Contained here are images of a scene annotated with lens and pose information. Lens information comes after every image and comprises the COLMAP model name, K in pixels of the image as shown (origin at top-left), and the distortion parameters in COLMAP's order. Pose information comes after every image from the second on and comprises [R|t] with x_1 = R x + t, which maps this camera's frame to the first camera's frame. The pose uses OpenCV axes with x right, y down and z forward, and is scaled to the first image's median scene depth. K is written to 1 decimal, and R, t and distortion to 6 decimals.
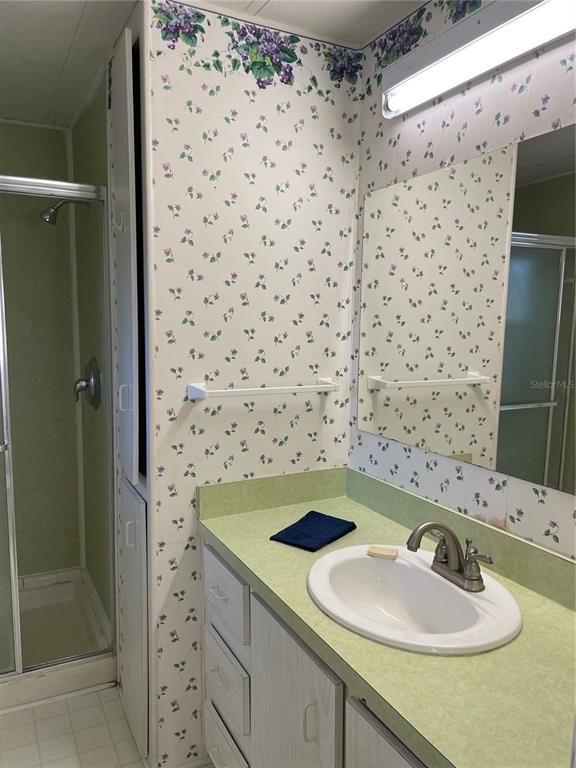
lens RADIAL K [[580.5, 0, 288.0], [0, 580.5, 384.0], [0, 0, 1]] dist [0.082640, -0.114735]
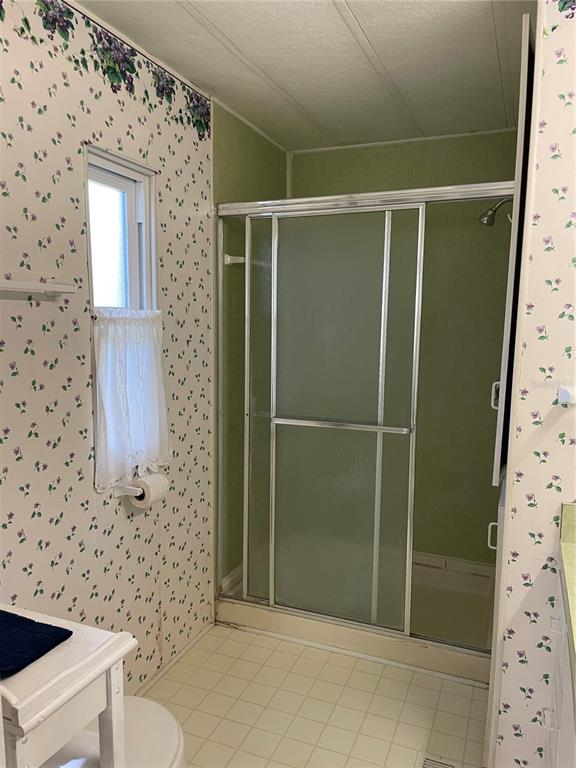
lens RADIAL K [[580.5, 0, 288.0], [0, 580.5, 384.0], [0, 0, 1]] dist [0.082640, -0.114735]
pose [[0.654062, 0.079084, -0.752296, 0.229629], [-0.085245, 0.995891, 0.030577, 0.004696], [0.751623, 0.044130, 0.658115, 0.095689]]
